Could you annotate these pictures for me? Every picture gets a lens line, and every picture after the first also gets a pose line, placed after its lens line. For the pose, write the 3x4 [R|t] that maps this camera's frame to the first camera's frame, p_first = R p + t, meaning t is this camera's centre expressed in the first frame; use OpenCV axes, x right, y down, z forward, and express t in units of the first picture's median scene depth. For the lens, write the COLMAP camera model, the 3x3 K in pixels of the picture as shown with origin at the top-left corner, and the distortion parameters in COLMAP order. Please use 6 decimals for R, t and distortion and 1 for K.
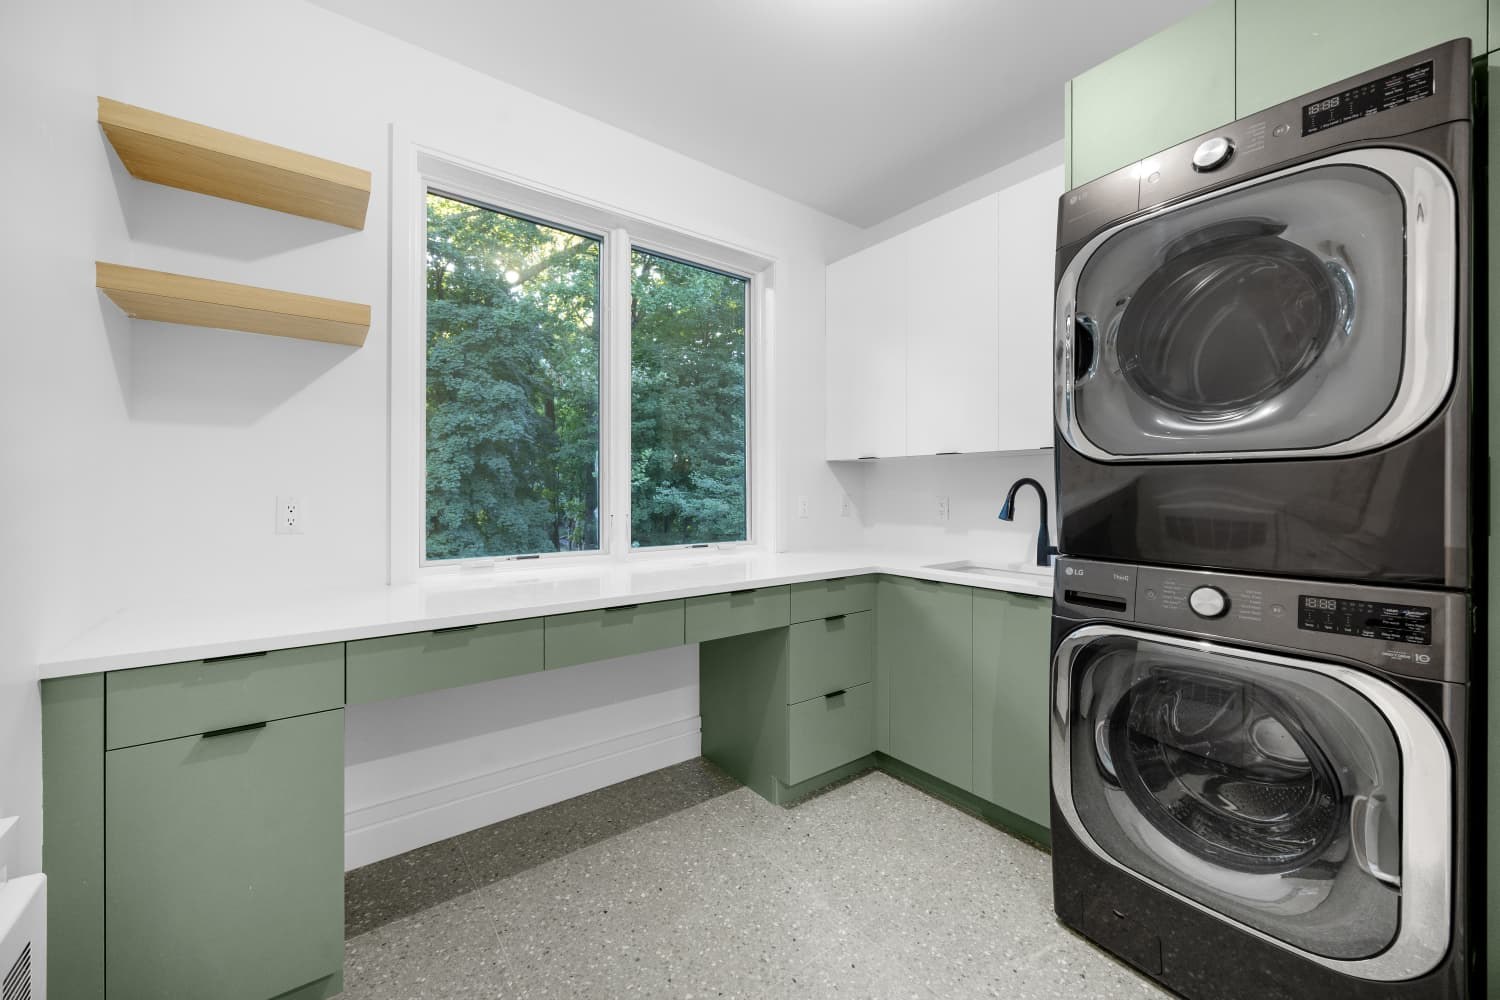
lens RADIAL K [[604.2, 0, 746.1], [0, 604.2, 489.6], [0, 0, 1]] dist [-0.000209, 0.000053]
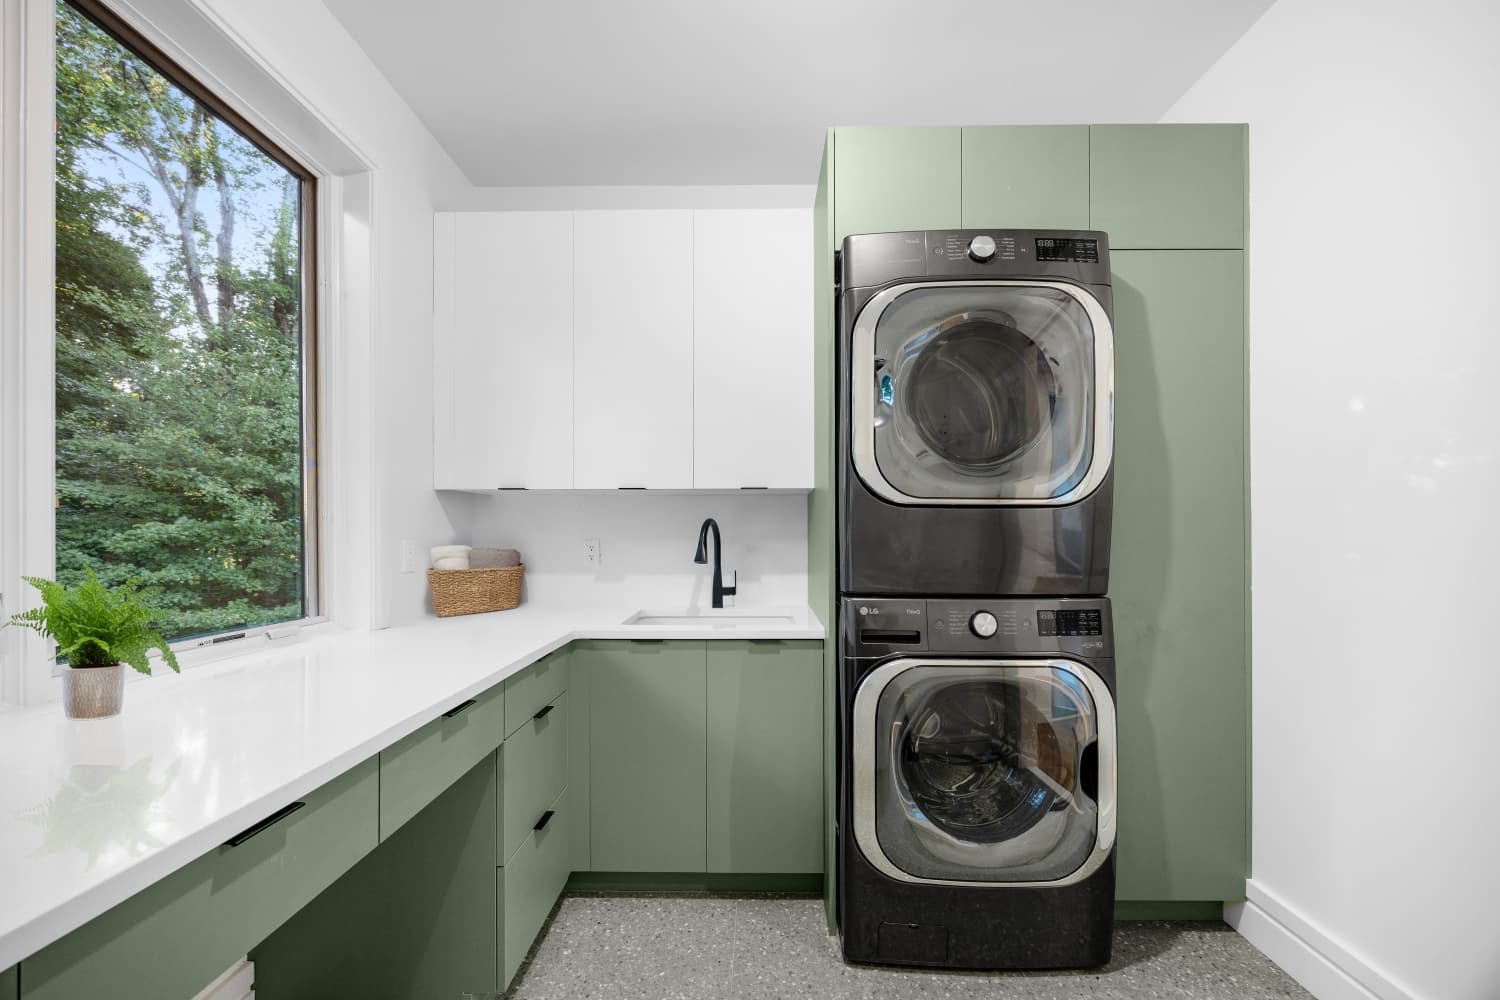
lens RADIAL K [[589.5, 0, 750.7], [0, 589.5, 530.1], [0, 0, 1]] dist [-0.000883, -0.000056]
pose [[0.602798, -0.000328, 0.797894, -0.272624], [0.001719, 0.999998, -0.000888, 0.000438], [-0.797892, 0.001907, 0.602797, 0.417490]]
